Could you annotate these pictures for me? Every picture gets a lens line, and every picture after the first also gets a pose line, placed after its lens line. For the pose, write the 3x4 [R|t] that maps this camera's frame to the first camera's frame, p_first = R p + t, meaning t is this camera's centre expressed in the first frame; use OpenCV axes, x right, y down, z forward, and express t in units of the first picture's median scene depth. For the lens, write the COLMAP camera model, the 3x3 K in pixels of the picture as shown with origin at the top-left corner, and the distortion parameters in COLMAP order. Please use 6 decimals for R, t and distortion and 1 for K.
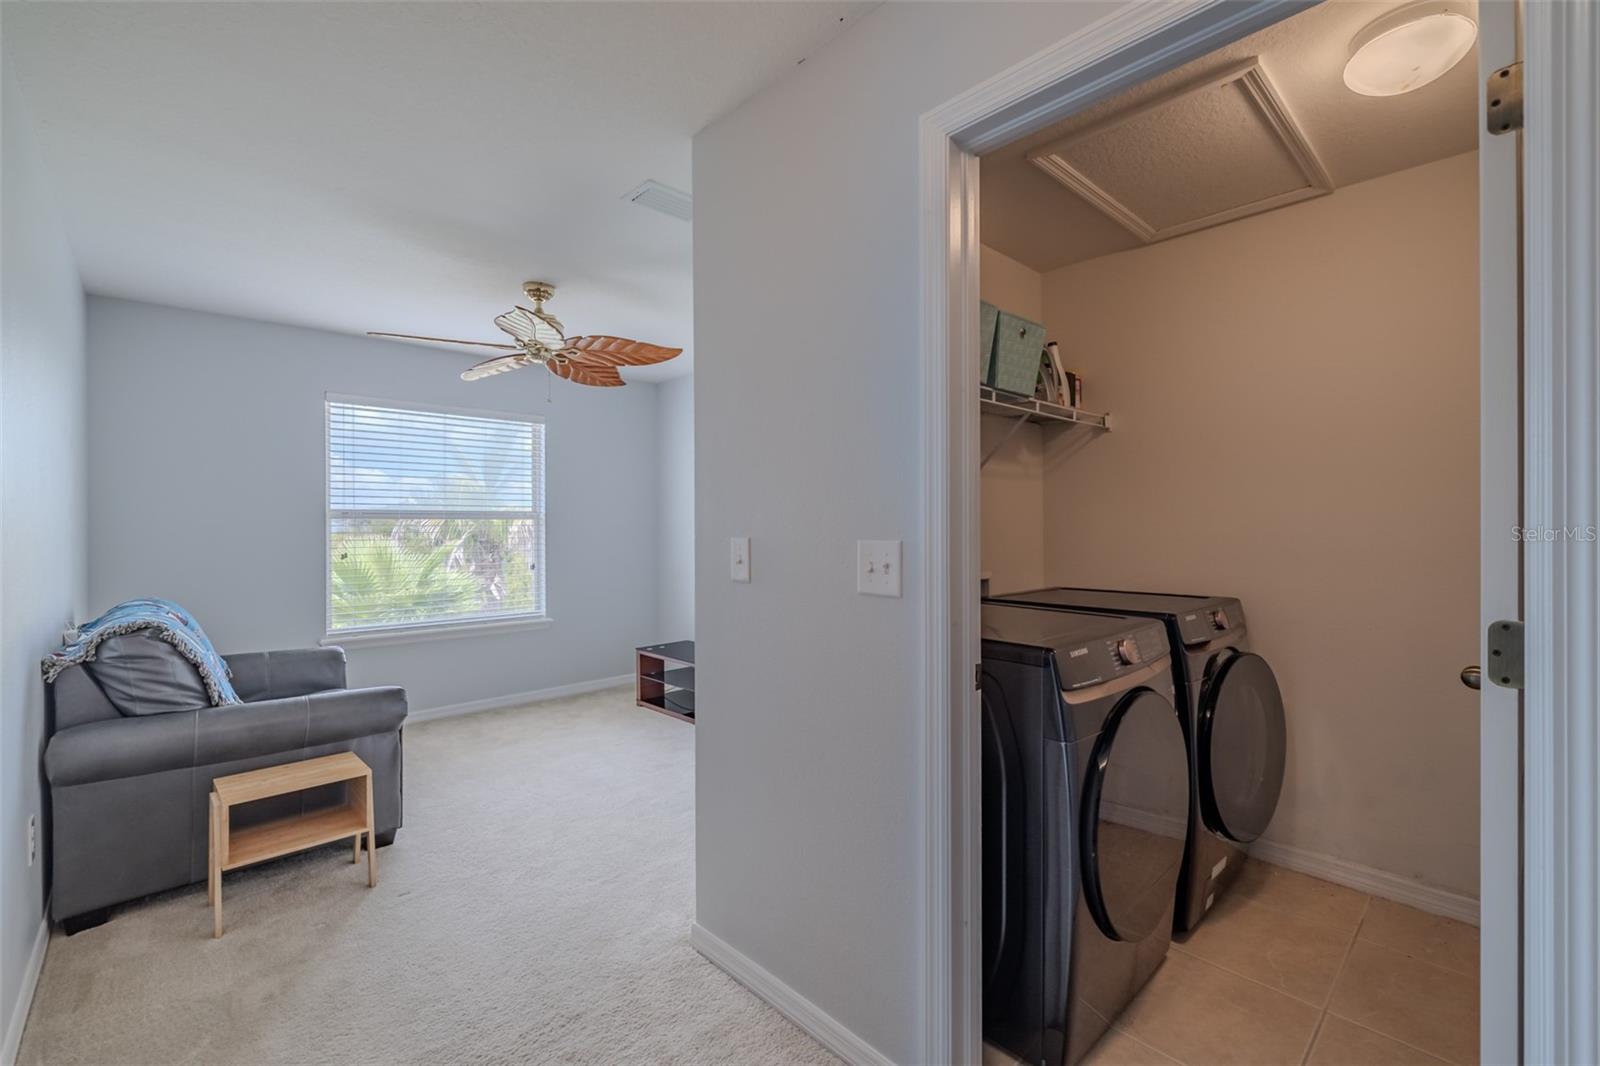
lens RADIAL K [[684.8, 0, 794.1], [0, 684.8, 537.3], [0, 0, 1]] dist [0.001821, 0.001016]
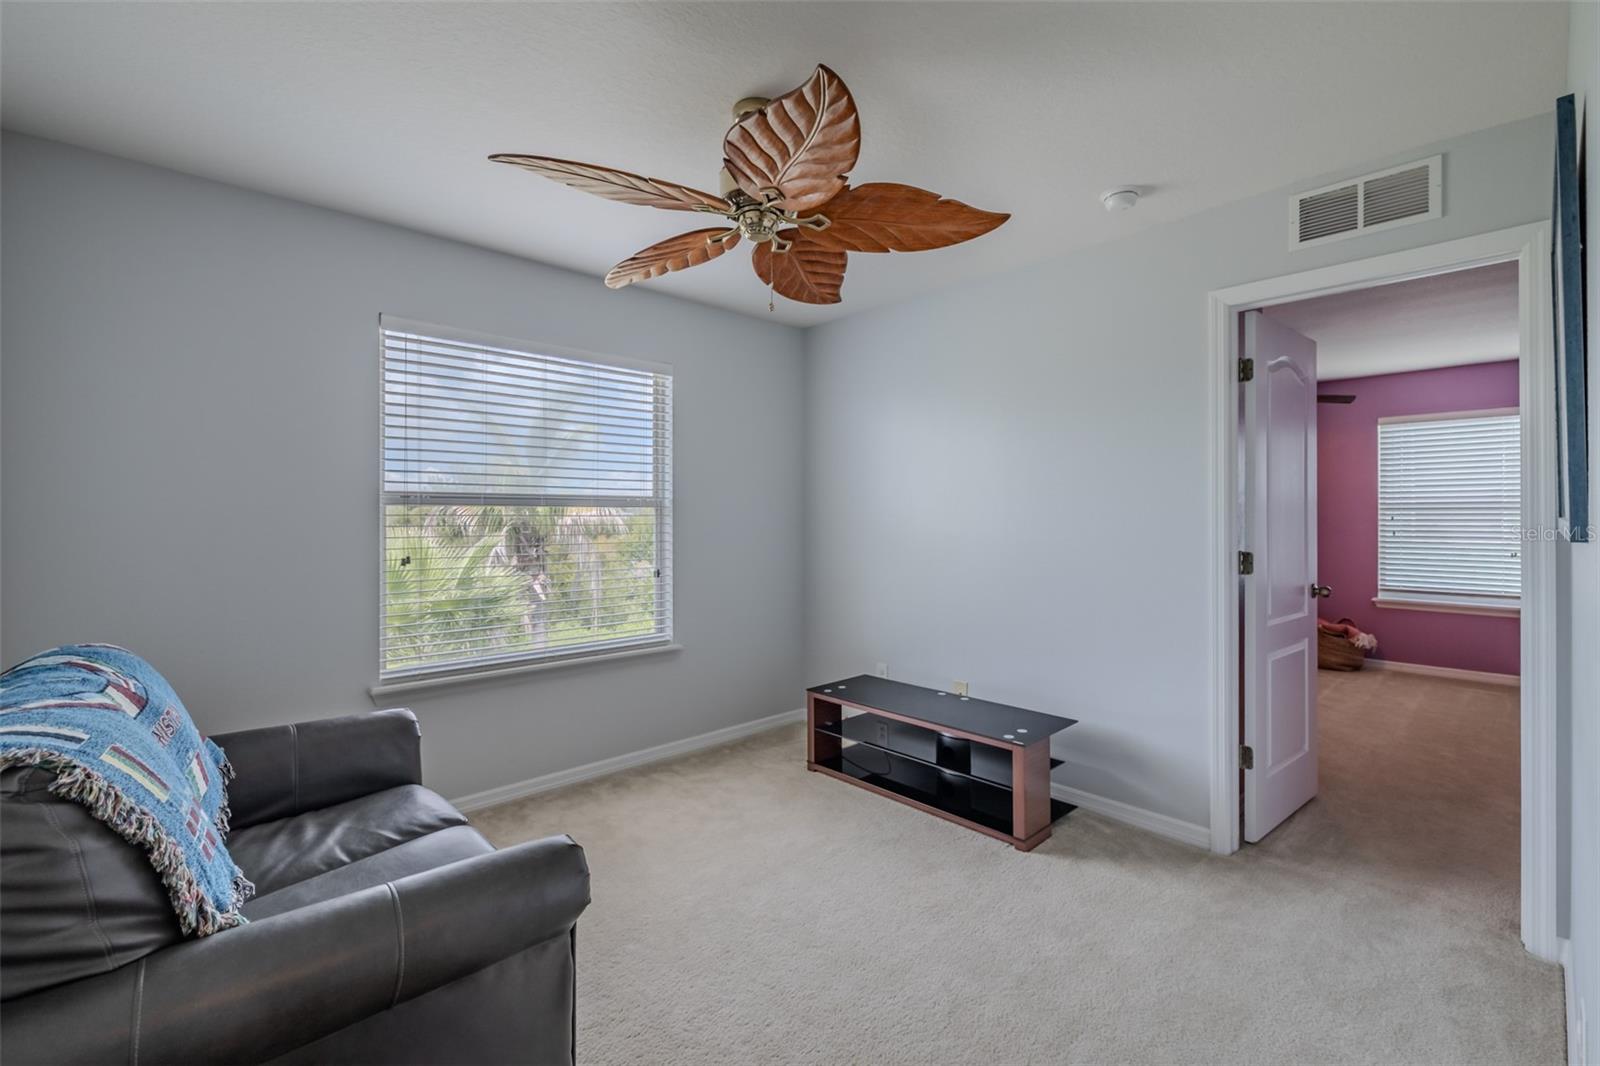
lens RADIAL K [[684.8, 0, 805.8], [0, 684.8, 527.4], [0, 0, 1]] dist [0.001821, 0.001016]
pose [[0.999990, 0.003240, 0.002974, -0.236503], [-0.003237, 0.999994, -0.001029, -0.005082], [-0.002978, 0.001019, 0.999995, 0.292331]]
